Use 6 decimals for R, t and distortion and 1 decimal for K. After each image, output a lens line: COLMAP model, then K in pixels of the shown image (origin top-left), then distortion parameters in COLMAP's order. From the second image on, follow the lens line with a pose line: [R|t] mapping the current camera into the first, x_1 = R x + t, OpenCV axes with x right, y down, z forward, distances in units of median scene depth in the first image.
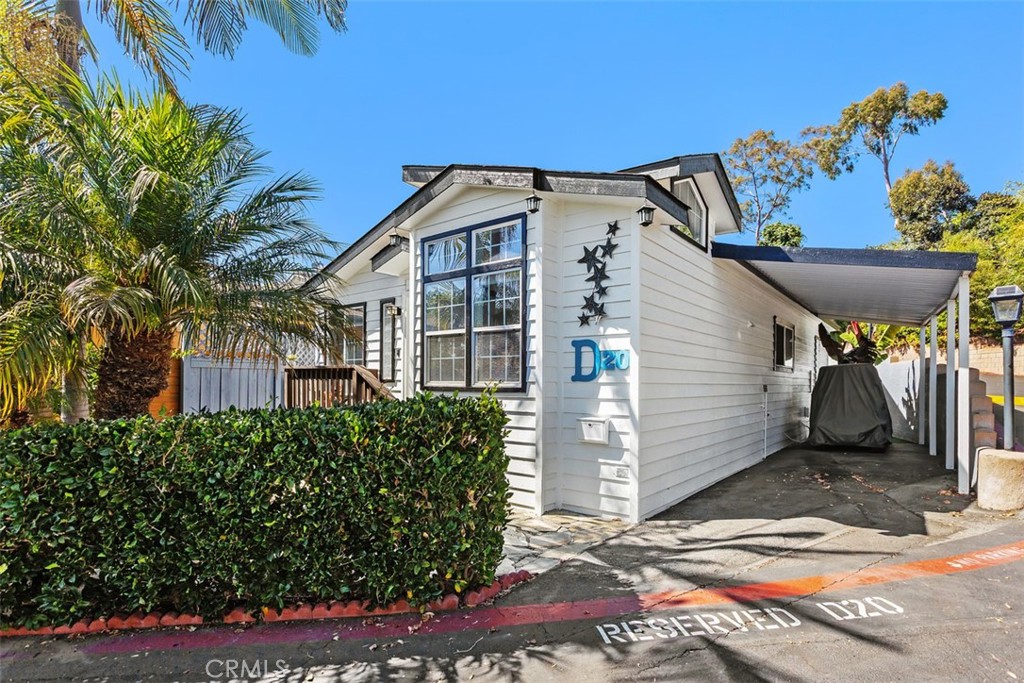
lens RADIAL K [[535.0, 0, 550.9], [0, 535.0, 396.4], [0, 0, 1]] dist [-0.013893, 0.001818]
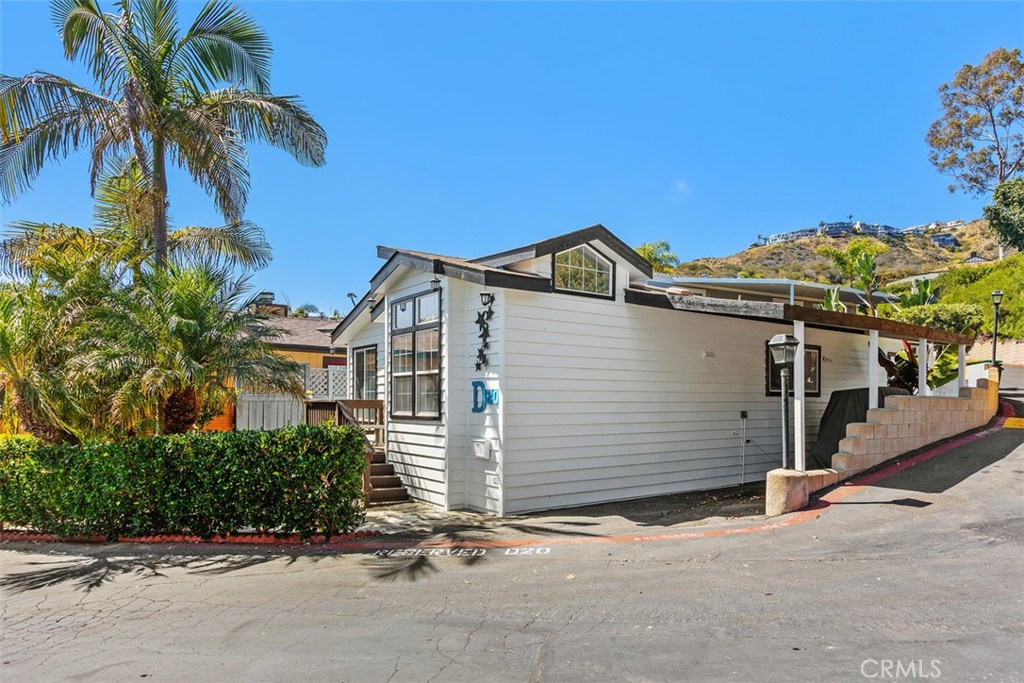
lens RADIAL K [[645.3, 0, 523.7], [0, 645.3, 420.5], [0, 0, 1]] dist [-0.005325, -0.003120]
pose [[0.964268, 0.000257, -0.264930, 0.603008], [-0.000151, 1.000000, 0.000423, -0.008771], [0.264930, -0.000368, 0.964268, -0.526819]]
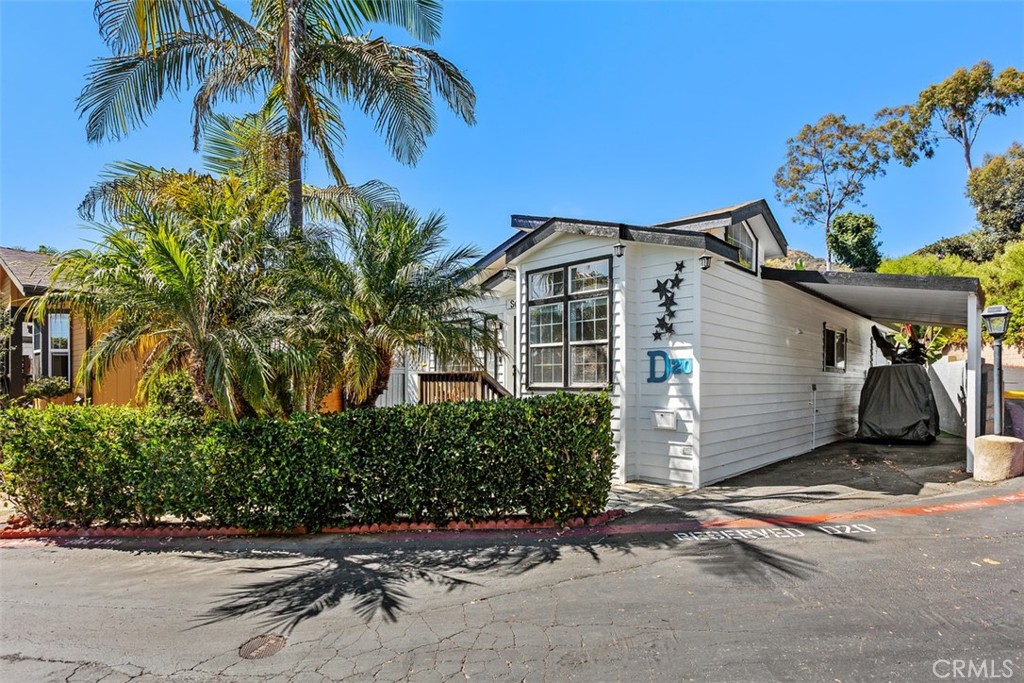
lens RADIAL K [[535.0, 0, 548.5], [0, 535.0, 404.0], [0, 0, 1]] dist [-0.013893, 0.001818]
pose [[0.993788, -0.001090, -0.111288, -0.057914], [0.002687, 0.999895, 0.014205, 0.005597], [0.111261, -0.014416, 0.993687, -0.340987]]
